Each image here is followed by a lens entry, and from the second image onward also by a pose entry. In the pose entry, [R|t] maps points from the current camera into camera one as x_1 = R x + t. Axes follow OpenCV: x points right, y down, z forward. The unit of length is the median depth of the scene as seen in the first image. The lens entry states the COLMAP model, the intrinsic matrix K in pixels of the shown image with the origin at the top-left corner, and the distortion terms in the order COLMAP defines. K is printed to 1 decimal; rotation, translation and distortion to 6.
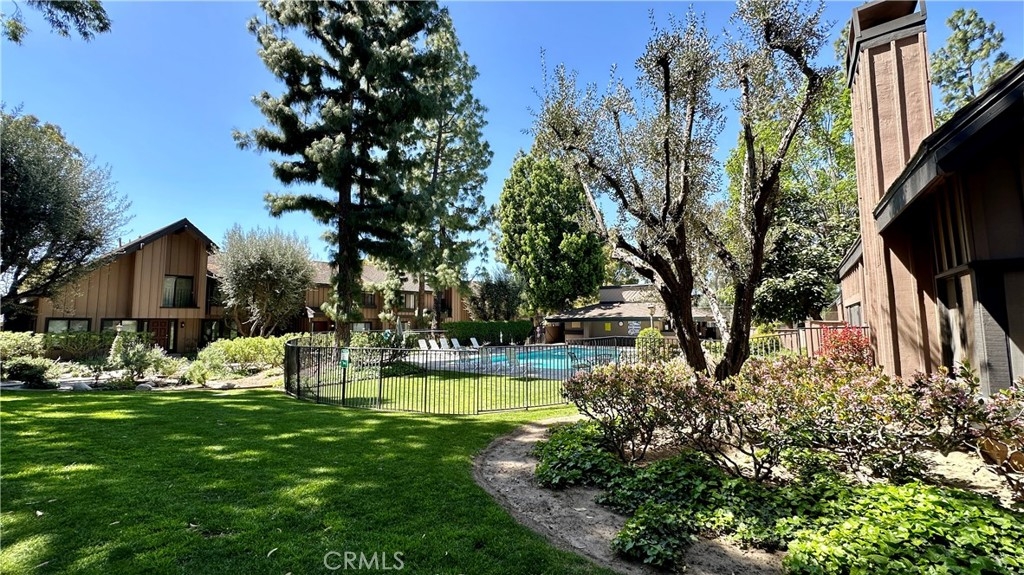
lens RADIAL K [[410.0, 0, 512.0], [0, 410.0, 287.5], [0, 0, 1]] dist [0.000284, -0.000141]
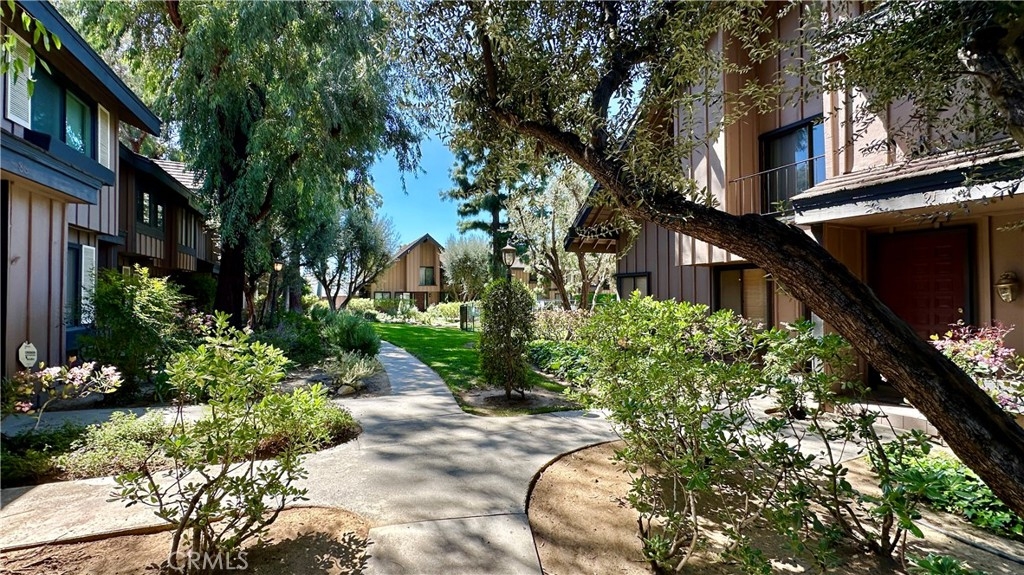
lens RADIAL K [[410.0, 0, 512.0], [0, 410.0, 287.5], [0, 0, 1]] dist [0.000284, -0.000141]
pose [[0.869158, -0.006025, -0.494498, 0.348768], [0.040020, 0.997503, 0.058189, -0.028342], [0.492912, -0.070366, 0.867229, -0.319534]]
